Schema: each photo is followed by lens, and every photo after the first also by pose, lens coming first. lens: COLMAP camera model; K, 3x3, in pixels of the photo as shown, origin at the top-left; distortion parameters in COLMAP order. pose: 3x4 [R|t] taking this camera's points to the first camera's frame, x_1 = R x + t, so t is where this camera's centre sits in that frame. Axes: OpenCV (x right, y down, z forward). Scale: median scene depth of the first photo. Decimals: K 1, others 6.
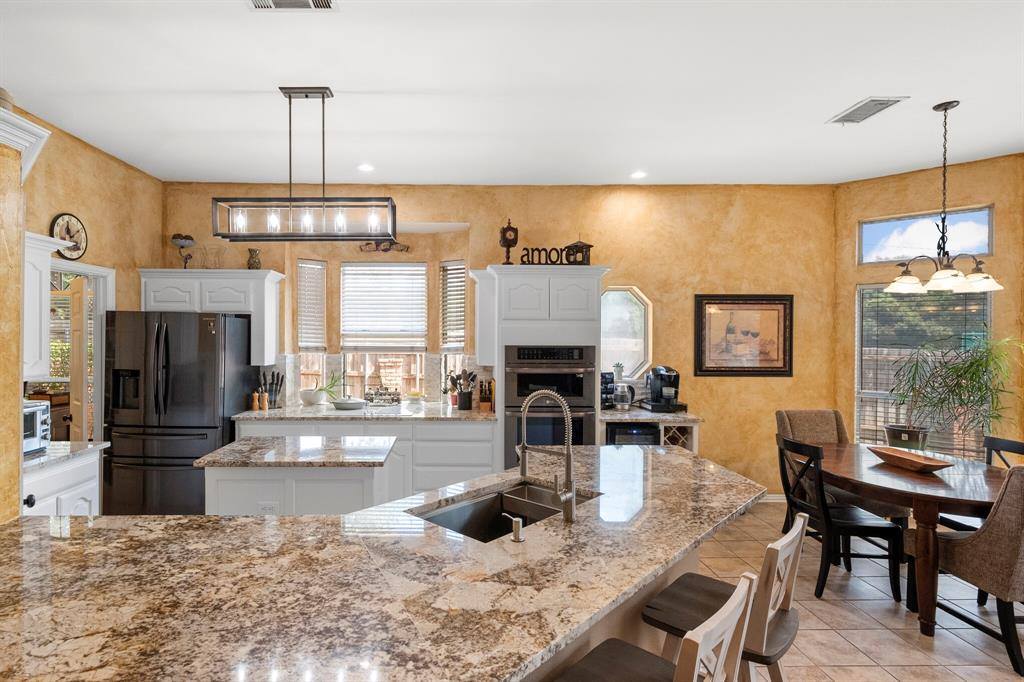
lens RADIAL K [[507.0, 0, 456.0], [0, 507.0, 343.7], [0, 0, 1]] dist [-0.012322, 0.001796]
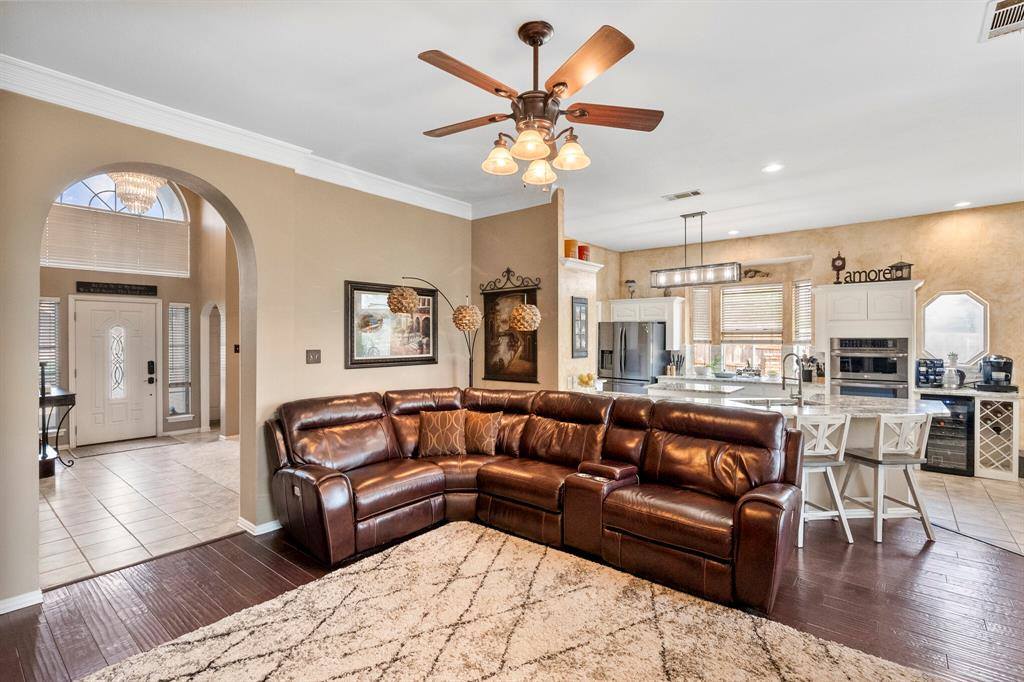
lens RADIAL K [[471.2, 0, 514.0], [0, 471.2, 339.2], [0, 0, 1]] dist [-0.002446, -0.000498]
pose [[0.772722, -0.003404, -0.634735, 0.223768], [-0.004101, 0.999938, -0.010356, 0.022124], [0.634731, 0.010605, 0.772660, -0.592476]]
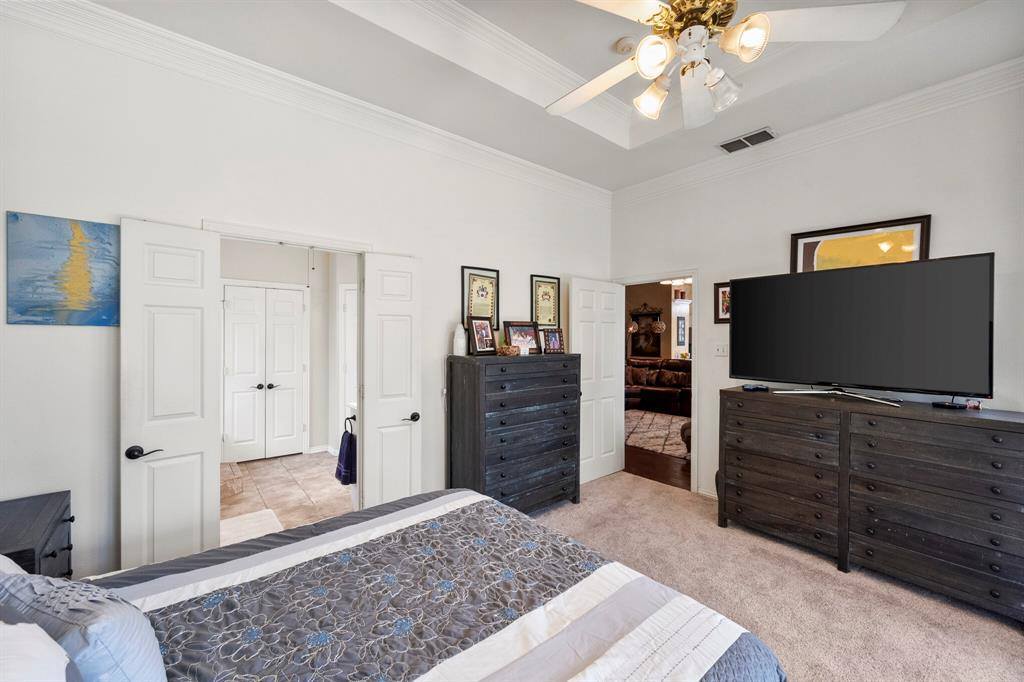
lens RADIAL K [[402.3, 0, 507.5], [0, 402.3, 338.9], [0, 0, 1]] dist [-0.002899, -0.000338]
pose [[0.624818, 0.004941, -0.780755, 0.940713], [-0.009907, 0.999950, -0.001601, 0.039865], [0.780708, 0.008735, 0.624835, -2.181049]]
